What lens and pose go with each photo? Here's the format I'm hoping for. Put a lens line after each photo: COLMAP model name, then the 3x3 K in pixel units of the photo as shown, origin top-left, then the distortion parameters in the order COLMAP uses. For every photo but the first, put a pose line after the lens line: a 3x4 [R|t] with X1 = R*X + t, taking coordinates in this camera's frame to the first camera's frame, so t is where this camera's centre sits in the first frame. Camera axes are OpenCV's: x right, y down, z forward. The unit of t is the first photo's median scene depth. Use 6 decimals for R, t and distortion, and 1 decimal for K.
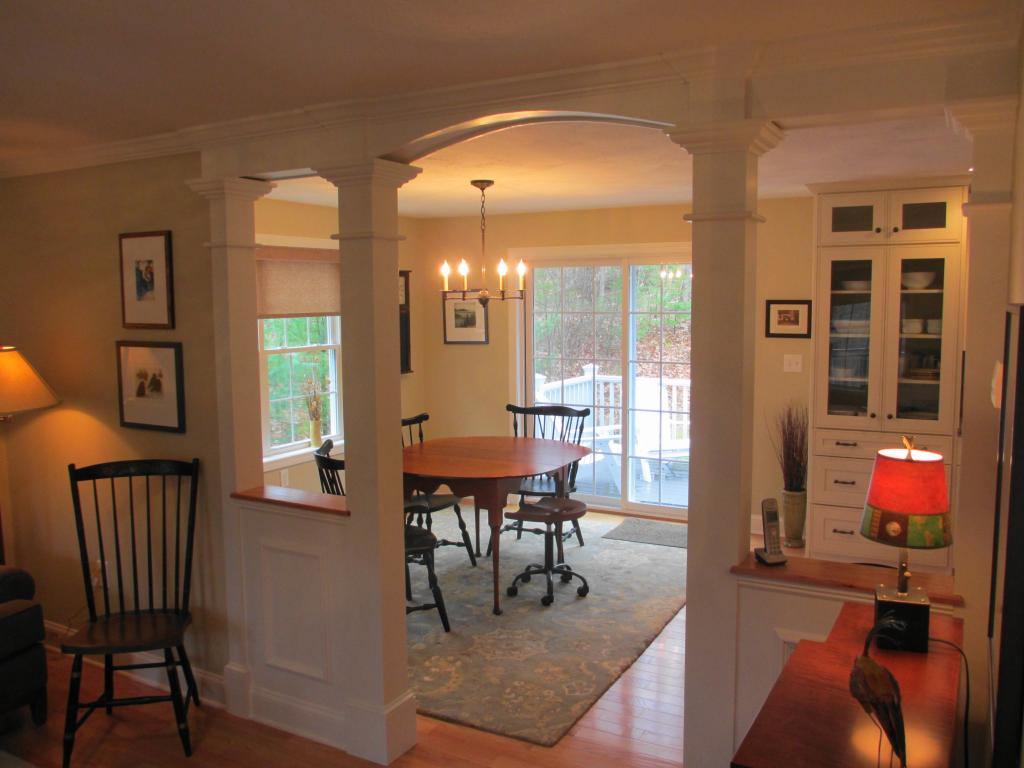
lens RADIAL K [[848.4, 0, 509.5], [0, 848.4, 379.3], [0, 0, 1]] dist [-0.034130, -0.005537]
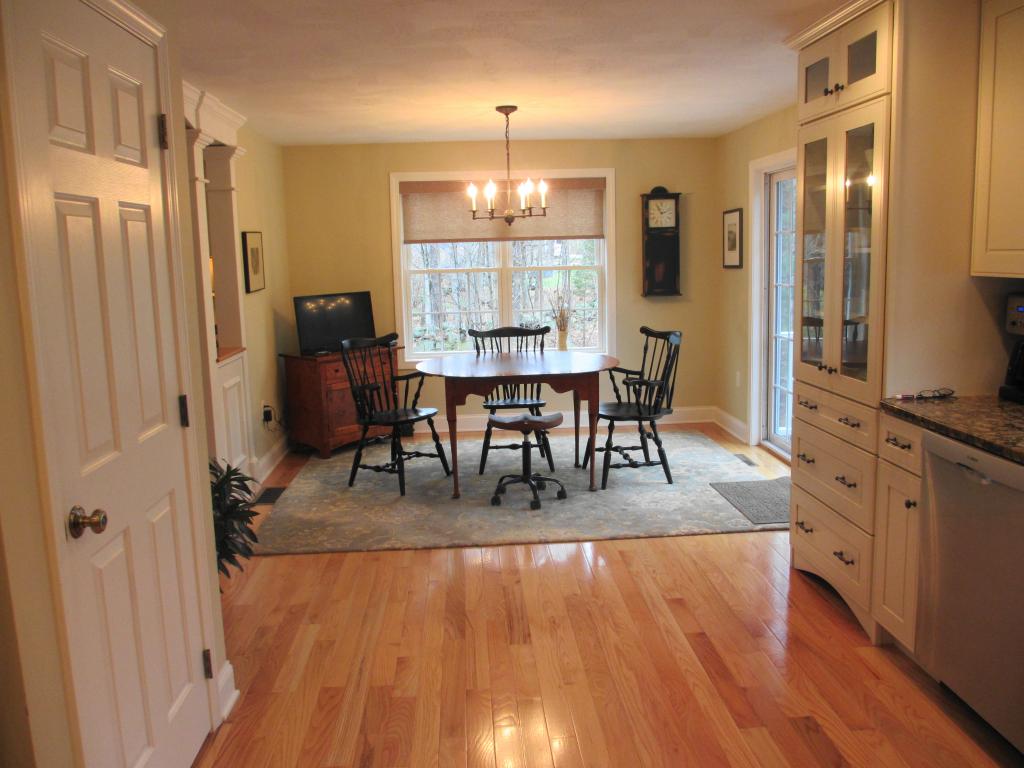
lens RADIAL K [[848.4, 0, 509.3], [0, 848.4, 386.3], [0, 0, 1]] dist [-0.034130, -0.005537]
pose [[0.525883, 0.127475, -0.840950, 0.908179], [-0.056209, 0.991753, 0.115184, -0.007155], [0.848698, -0.013305, 0.528711, 0.432837]]
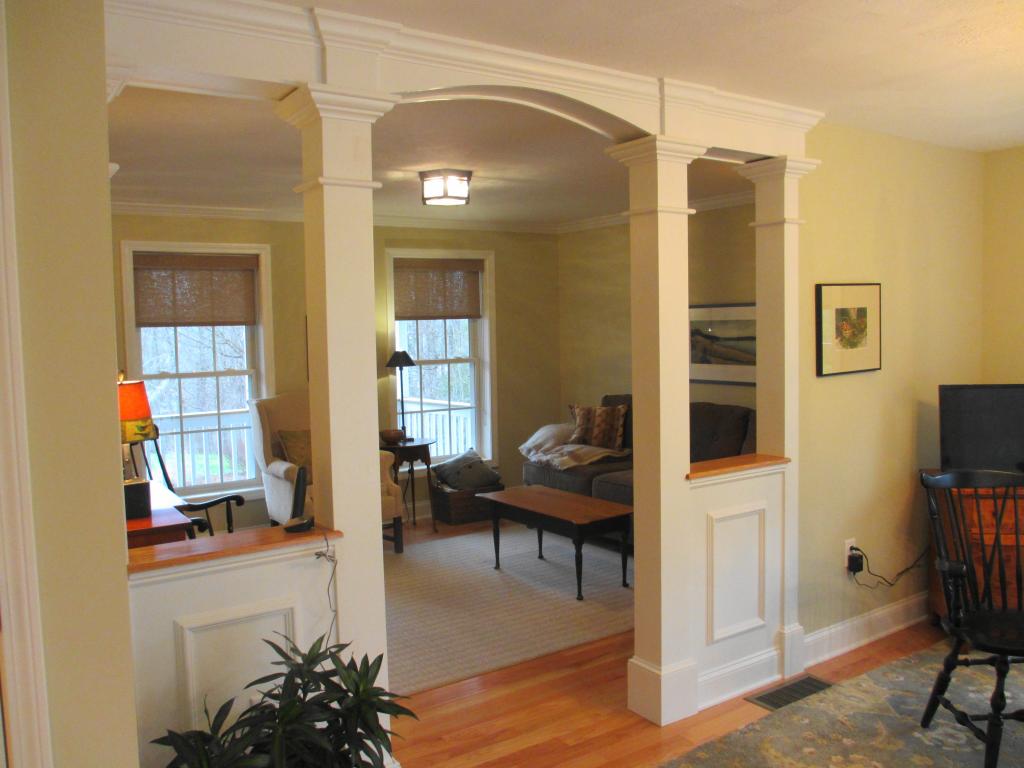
lens RADIAL K [[848.4, 0, 512.5], [0, 848.4, 386.9], [0, 0, 1]] dist [-0.034130, -0.005537]
pose [[-0.450973, 0.076291, -0.889271, 0.550386], [-0.058732, 0.991644, 0.114857, -0.040966], [0.890603, 0.104026, -0.442724, 0.819043]]
